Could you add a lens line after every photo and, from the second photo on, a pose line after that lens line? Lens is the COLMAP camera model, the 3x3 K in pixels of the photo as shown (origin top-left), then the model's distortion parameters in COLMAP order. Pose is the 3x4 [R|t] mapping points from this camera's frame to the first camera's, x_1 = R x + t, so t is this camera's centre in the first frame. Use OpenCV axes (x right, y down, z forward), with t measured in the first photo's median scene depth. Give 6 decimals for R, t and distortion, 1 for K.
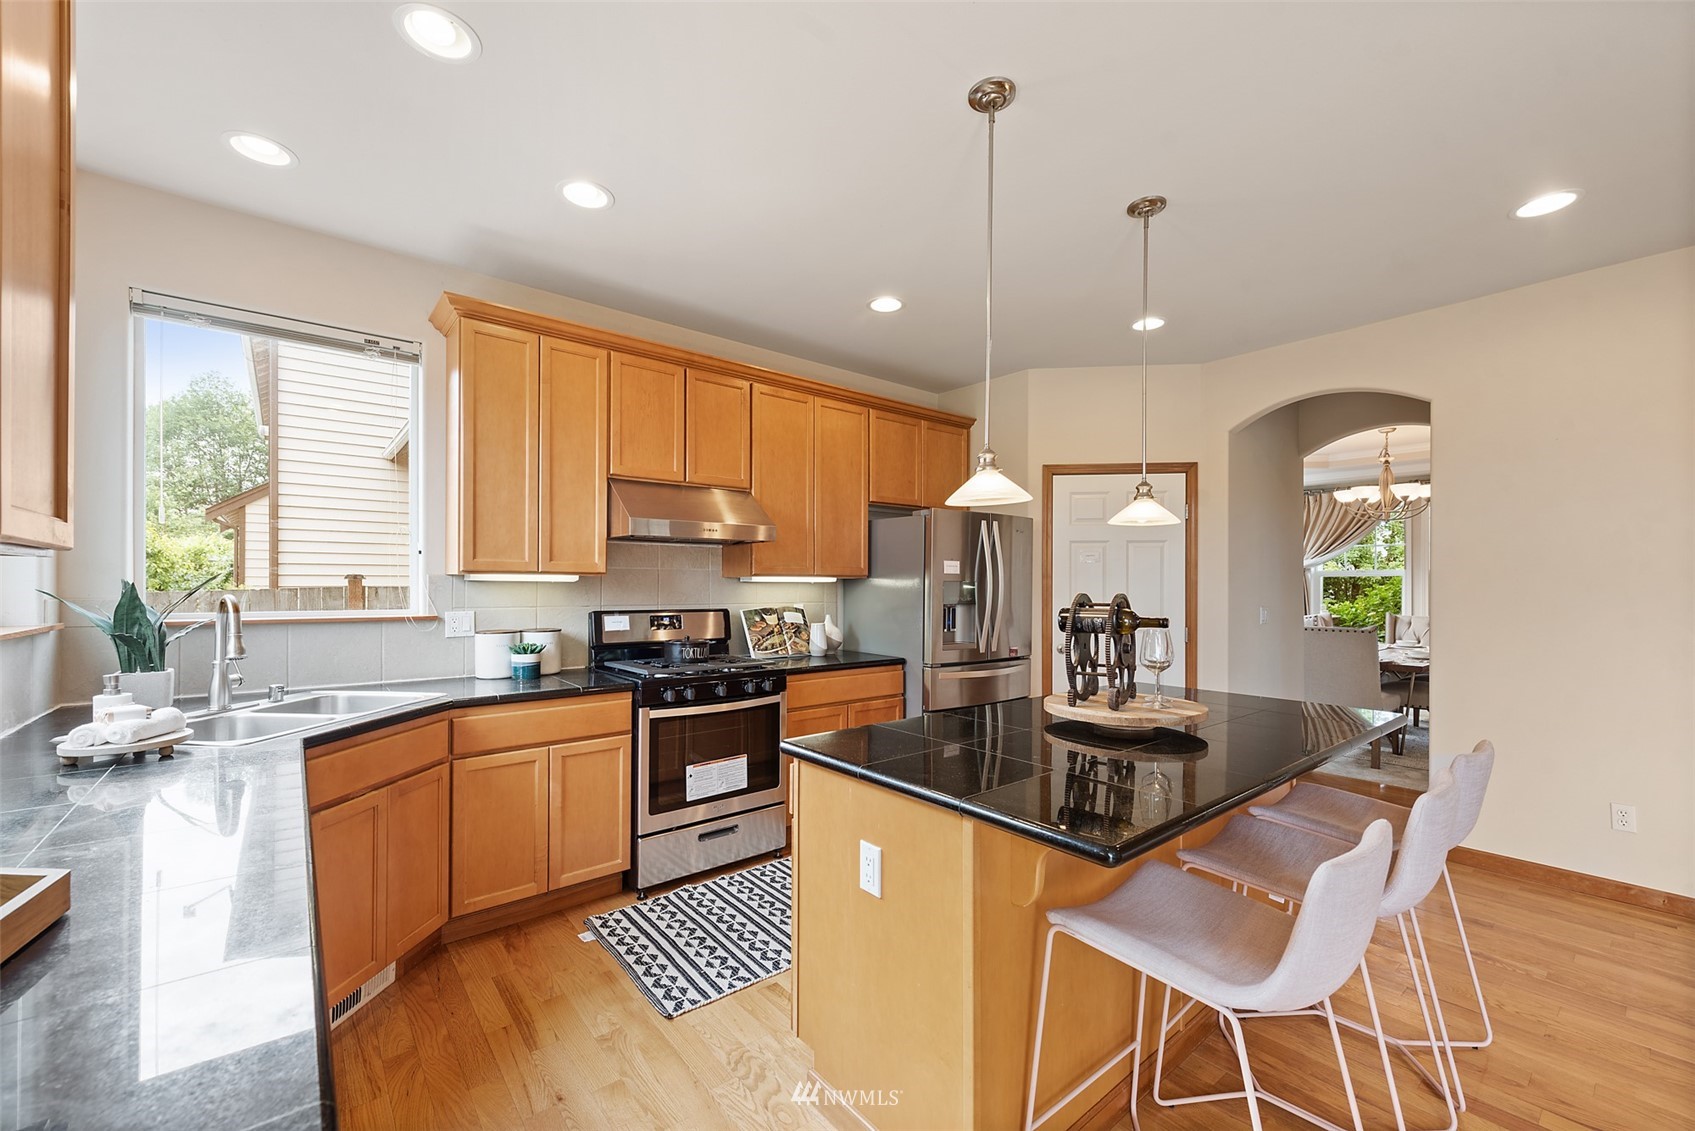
lens RADIAL K [[680.5, 0, 847.0], [0, 680.5, 572.0], [0, 0, 1]] dist [0.002091, 0.000211]
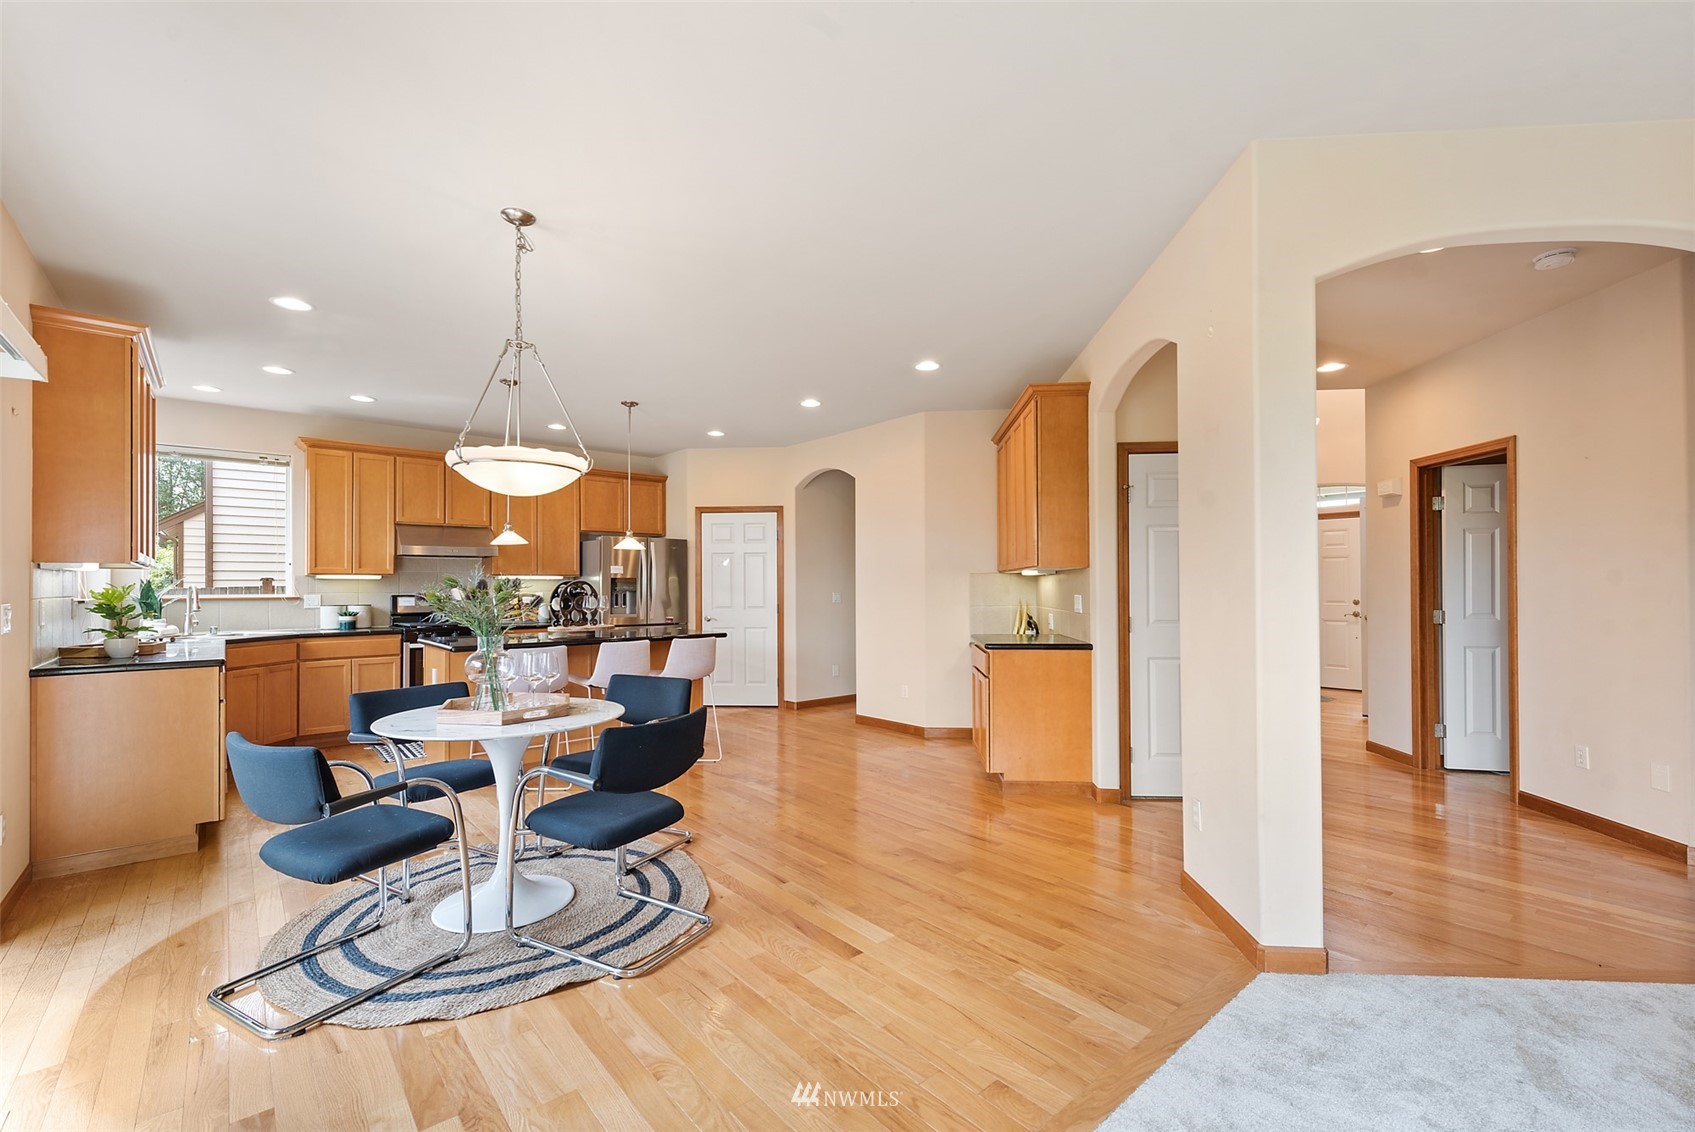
lens RADIAL K [[703.1, 0, 851.5], [0, 703.1, 569.7], [0, 0, 1]] dist [-0.000951, -0.000342]
pose [[0.999022, -0.007882, 0.043517, 0.830034], [0.008194, 0.999942, -0.006986, 0.013140], [-0.043459, 0.007336, 0.999028, -1.003020]]
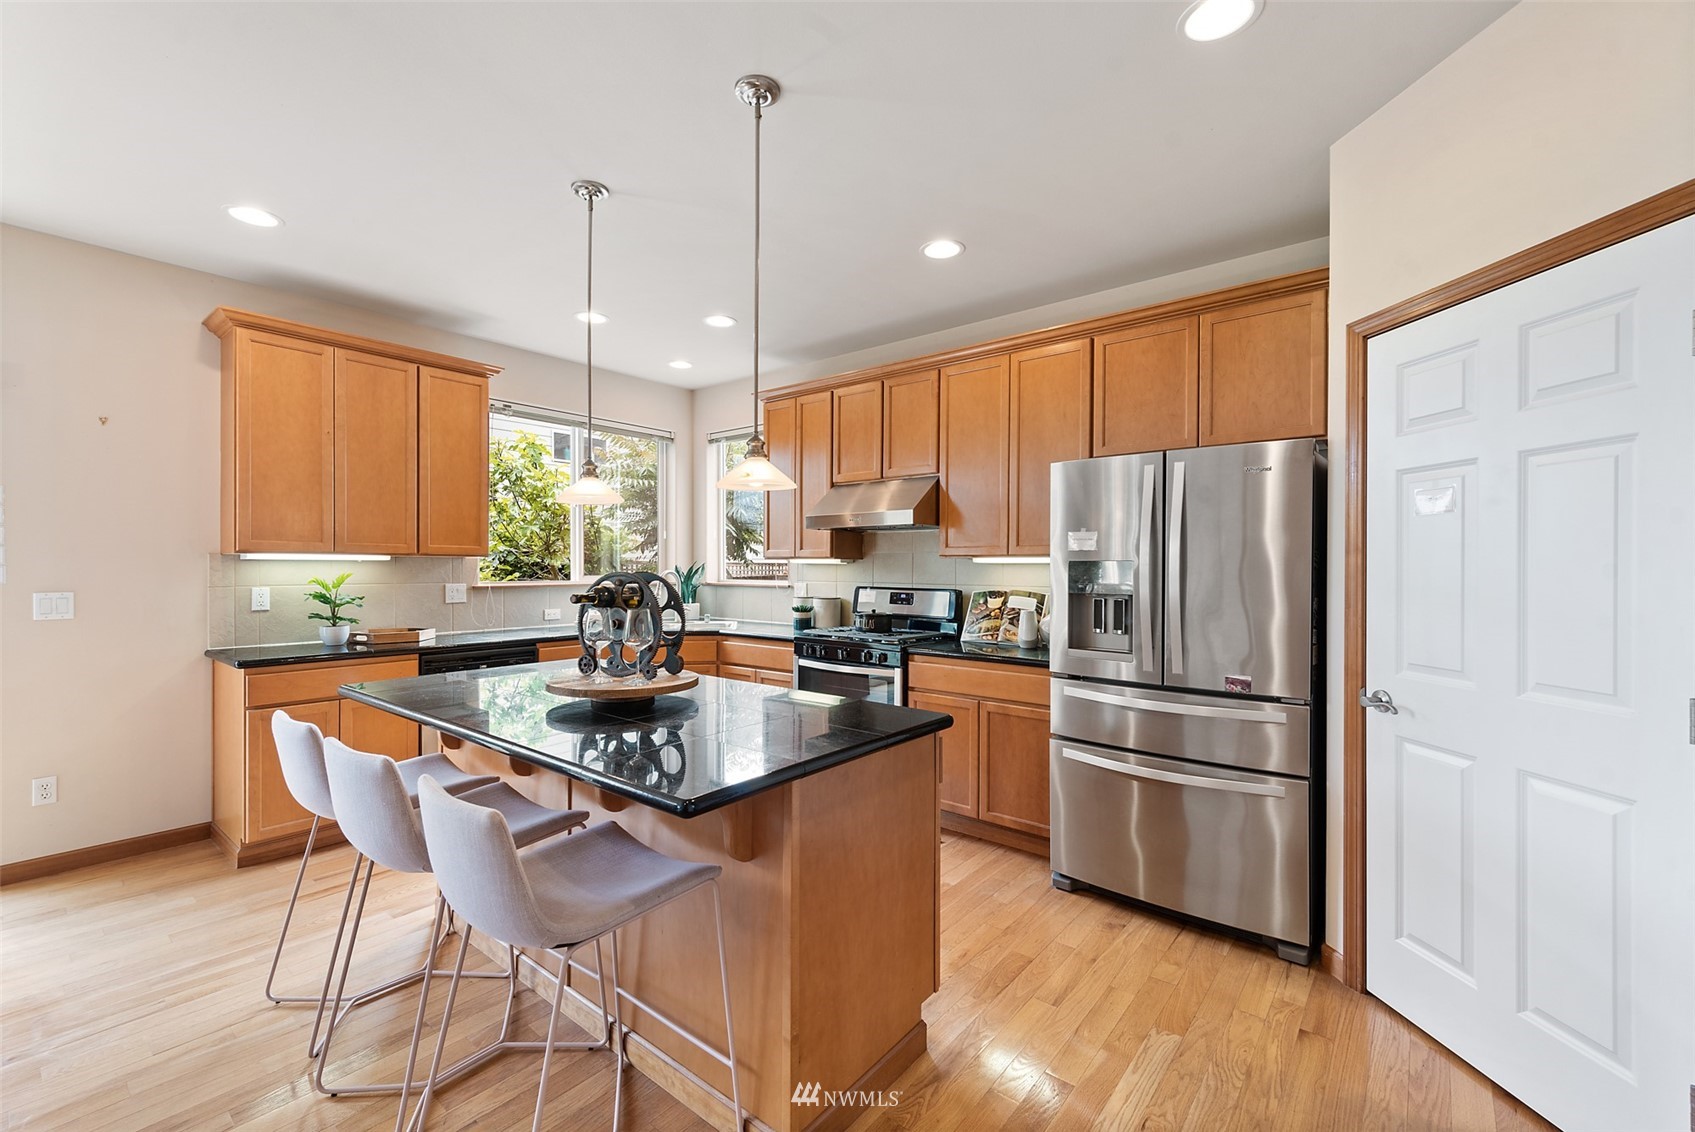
lens RADIAL K [[703.1, 0, 851.5], [0, 703.1, 569.7], [0, 0, 1]] dist [-0.000951, -0.000342]
pose [[0.202807, 0.003085, -0.979214, 1.009552], [0.012607, 0.999904, 0.005762, 0.019096], [0.979137, -0.013513, 0.202749, 0.756465]]
